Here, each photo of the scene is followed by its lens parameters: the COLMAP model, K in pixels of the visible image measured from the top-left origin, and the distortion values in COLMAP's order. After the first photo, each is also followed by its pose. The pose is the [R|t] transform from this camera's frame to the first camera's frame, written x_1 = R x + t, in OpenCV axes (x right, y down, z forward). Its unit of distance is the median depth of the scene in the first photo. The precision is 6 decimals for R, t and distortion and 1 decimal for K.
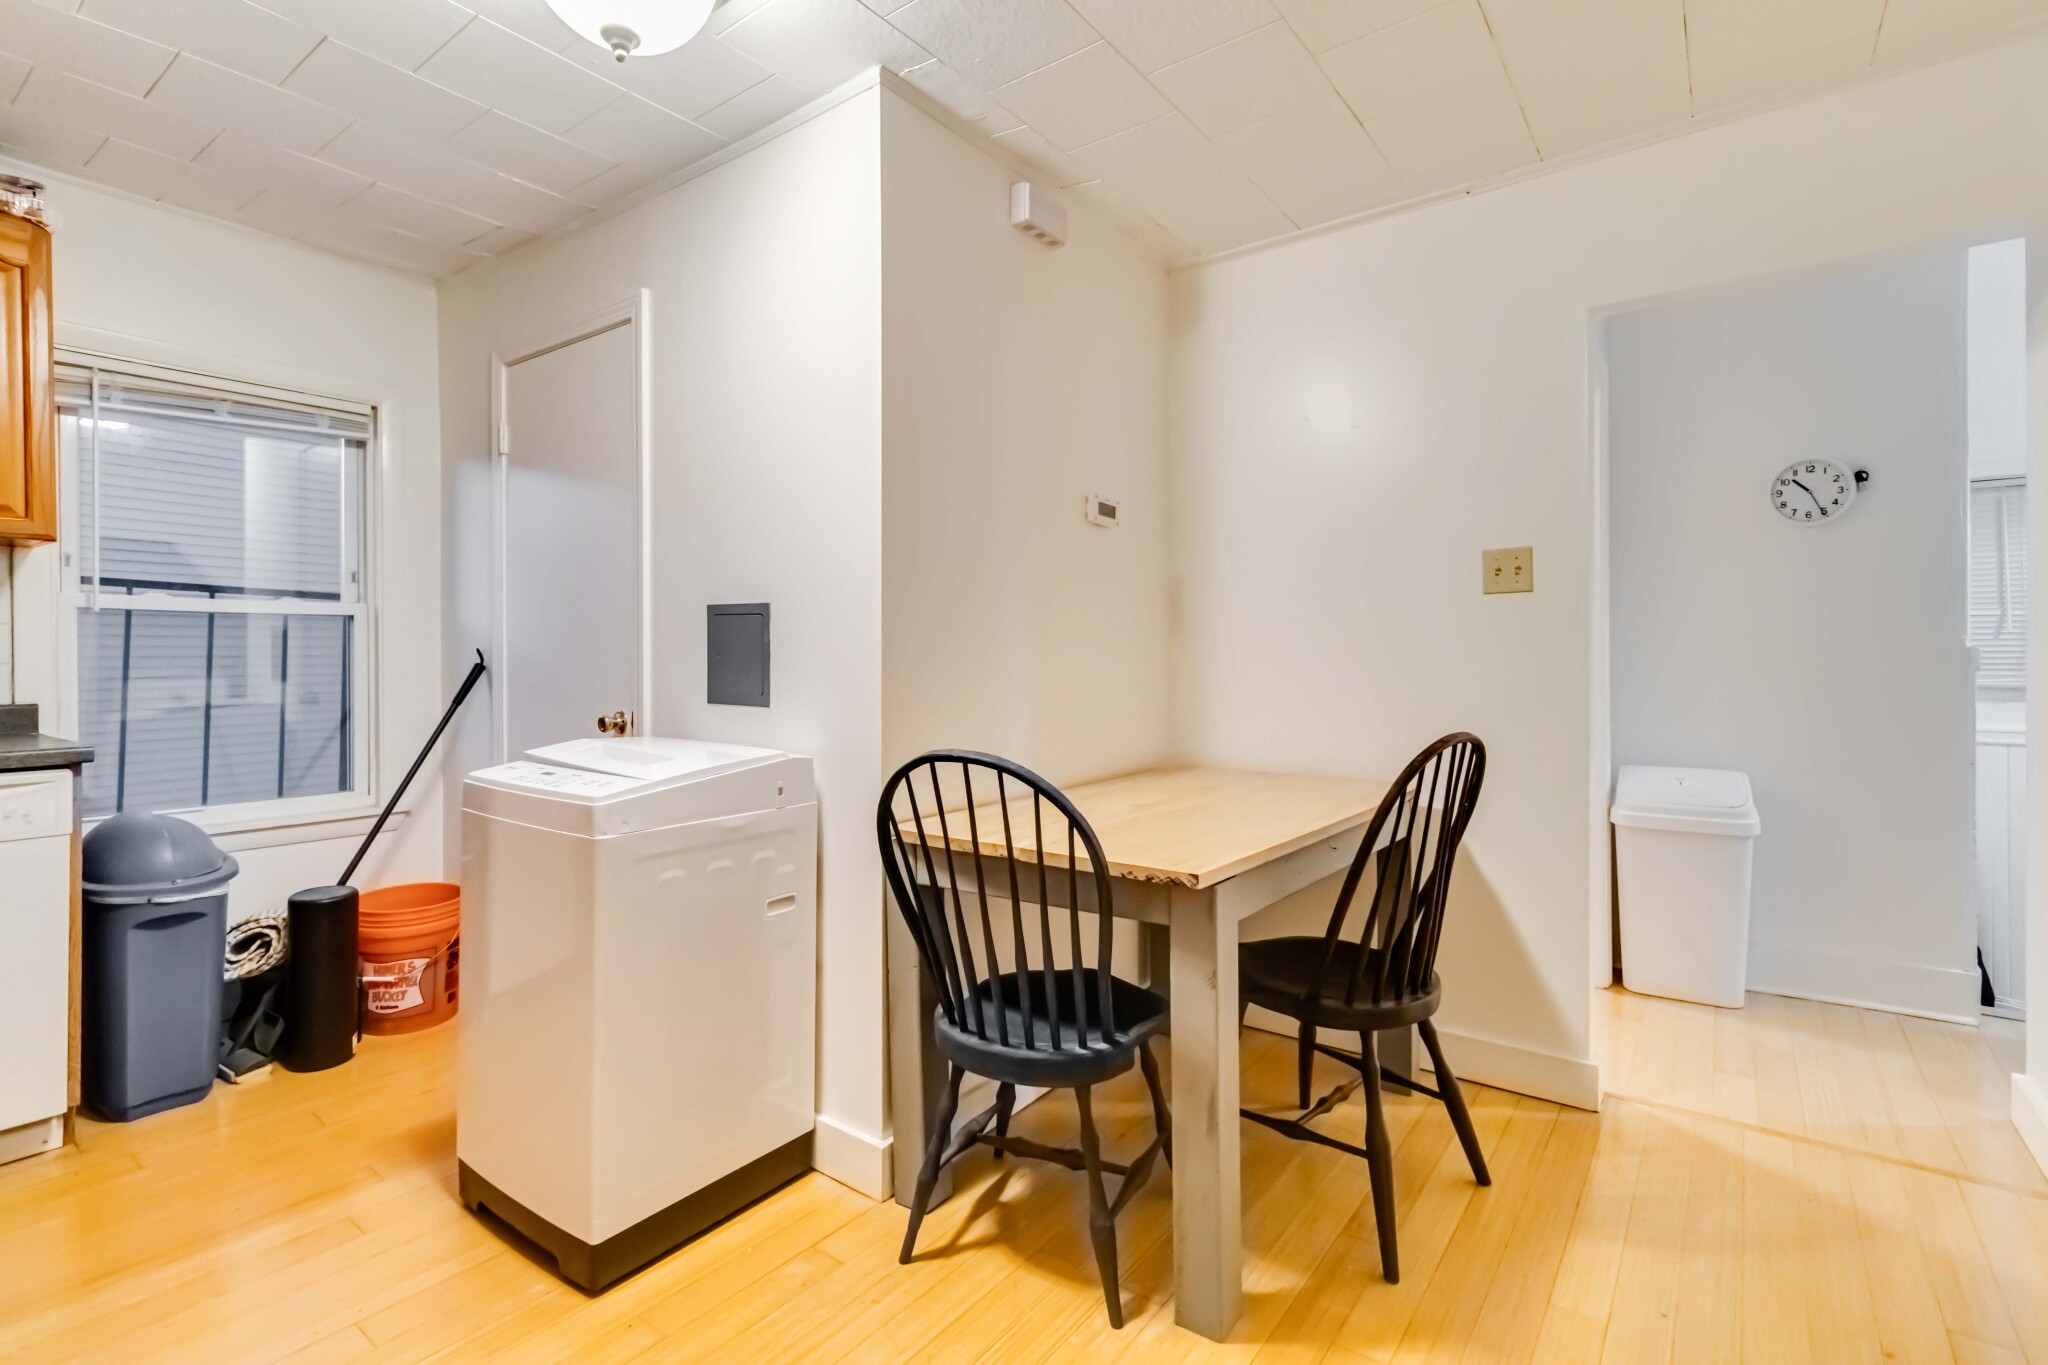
lens RADIAL K [[961.2, 0, 1026.7], [0, 961.2, 647.7], [0, 0, 1]] dist [0.000423, -0.000260]
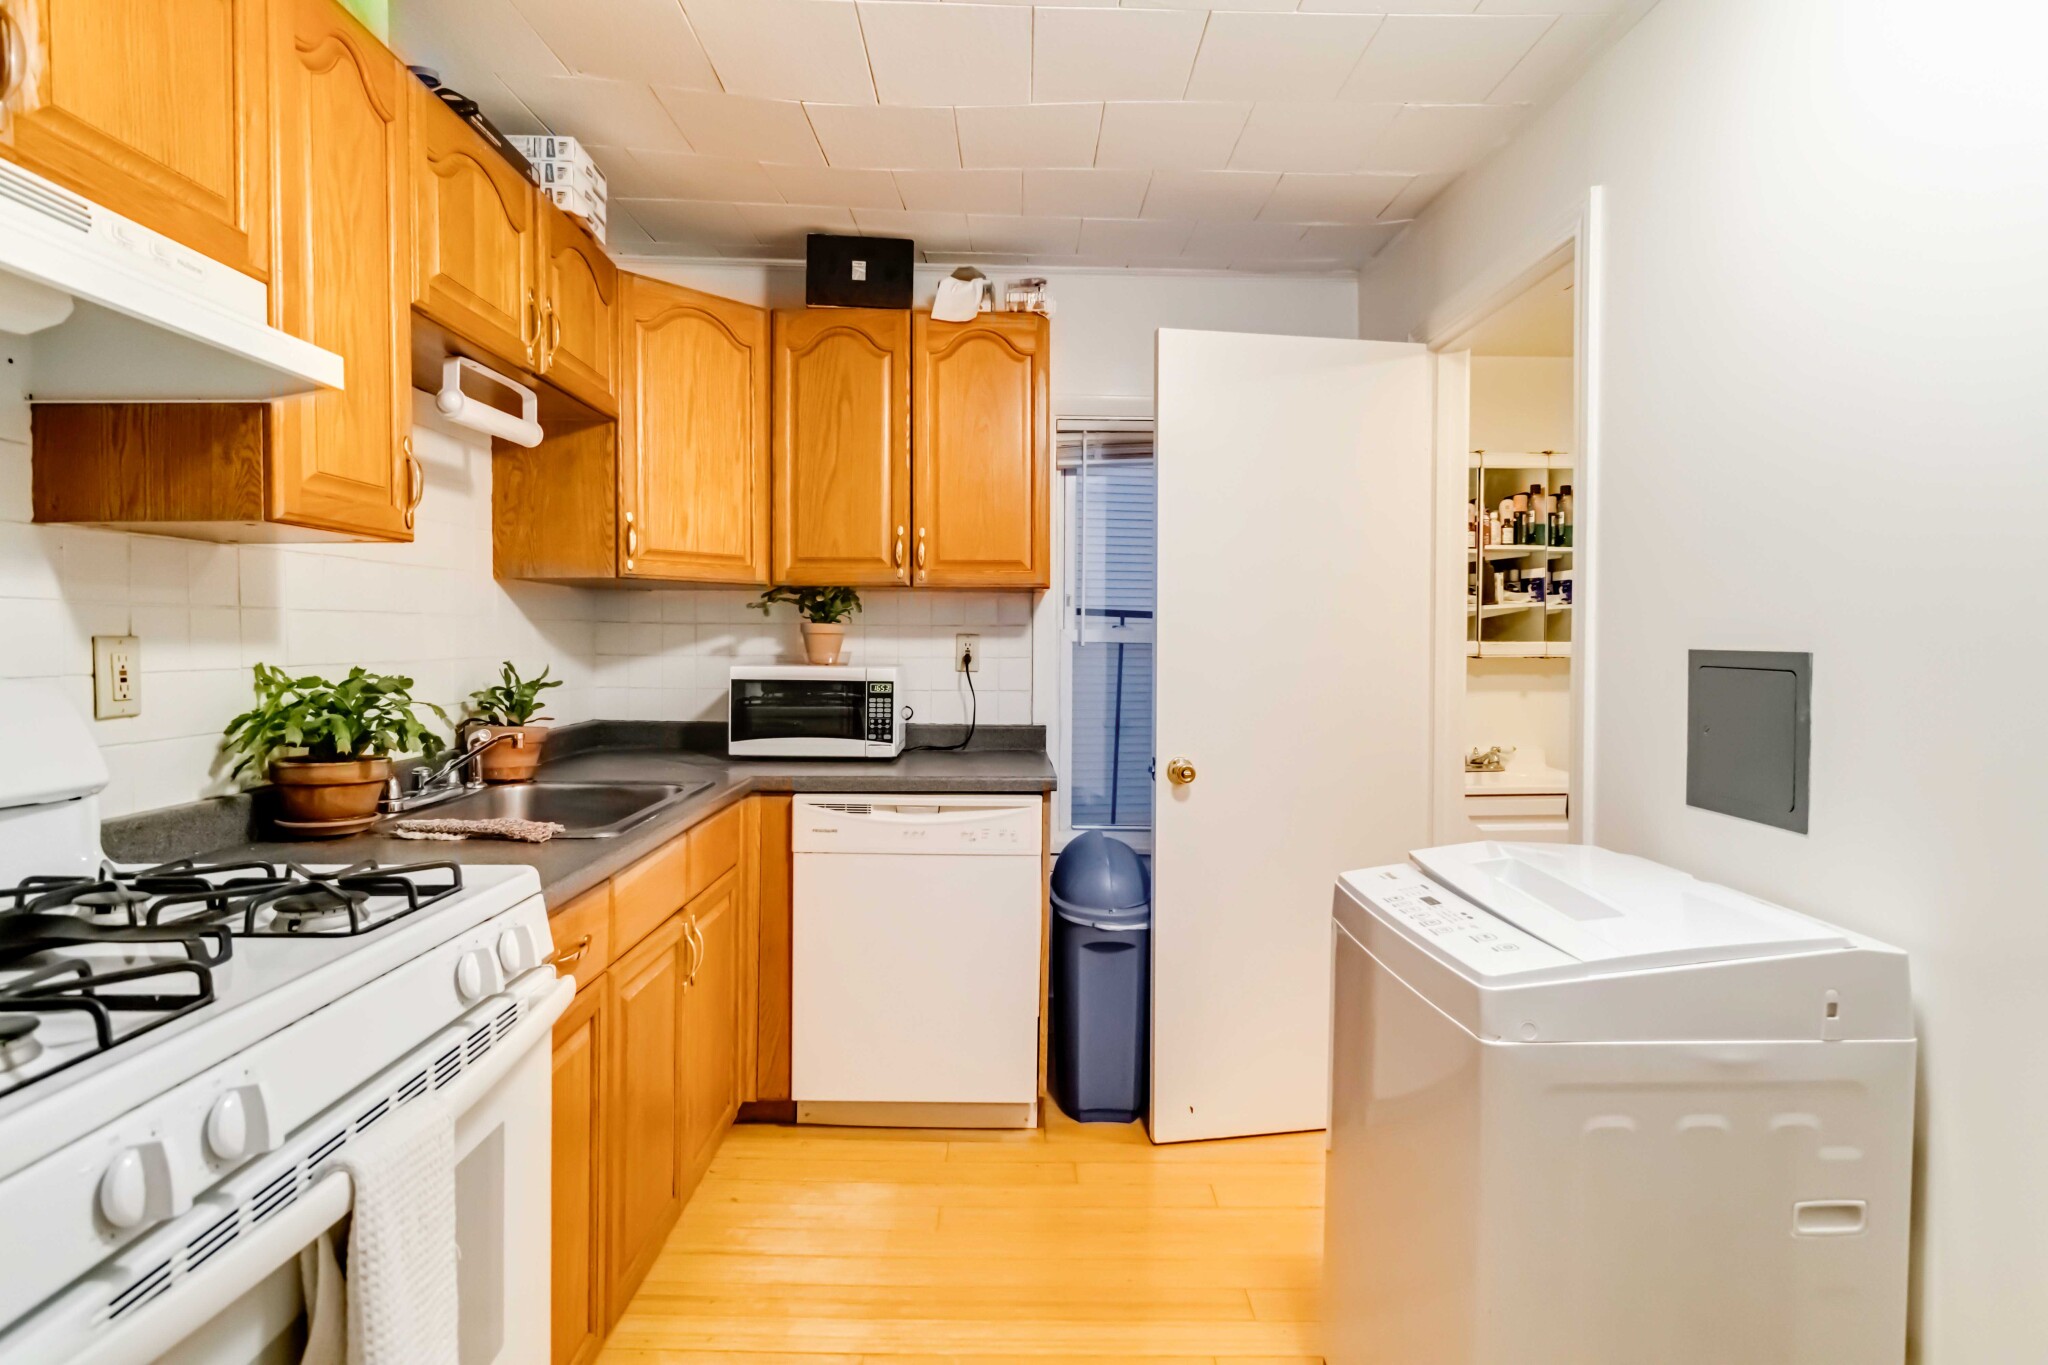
lens RADIAL K [[1010.4, 0, 1026.2], [0, 1010.4, 661.2], [0, 0, 1]] dist [-0.003379, -0.000944]
pose [[0.612913, 0.016353, -0.789981, -0.078397], [-0.001430, 0.999807, 0.019586, -0.051551], [0.790149, -0.010875, 0.612819, 0.258180]]
